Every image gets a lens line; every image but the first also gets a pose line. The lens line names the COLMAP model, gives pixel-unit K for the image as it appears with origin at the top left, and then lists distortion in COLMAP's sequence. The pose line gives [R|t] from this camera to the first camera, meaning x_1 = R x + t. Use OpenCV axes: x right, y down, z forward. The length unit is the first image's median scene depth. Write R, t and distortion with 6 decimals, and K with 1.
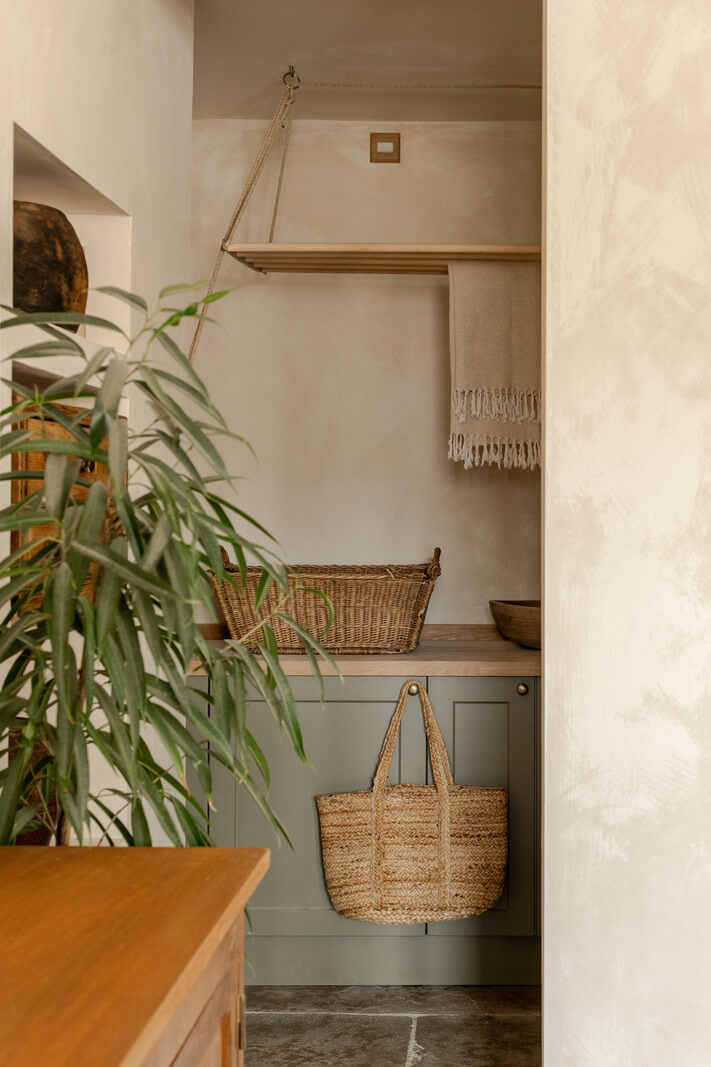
lens RADIAL K [[1650.6, 0, 351.8], [0, 1650.6, 533.9], [0, 0, 1]] dist [-0.025835, 0.000000]
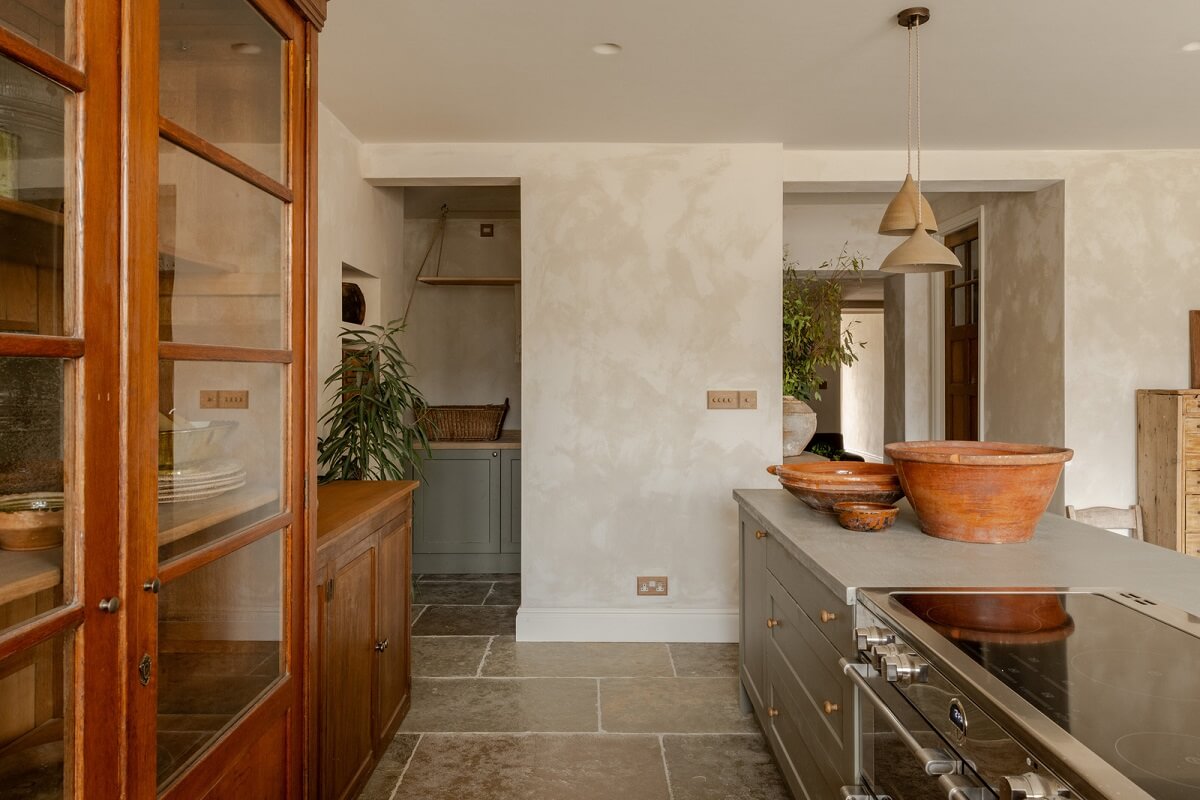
lens RADIAL K [[1856.4, 0, 603.5], [0, 1856.4, 396.0], [0, 0, 1]] dist [-0.025835, 0.000000]
pose [[0.999803, -0.006245, -0.018852, 0.326426], [0.006290, 0.999977, 0.002342, 0.000122], [0.018837, -0.002460, 0.999820, -2.307945]]
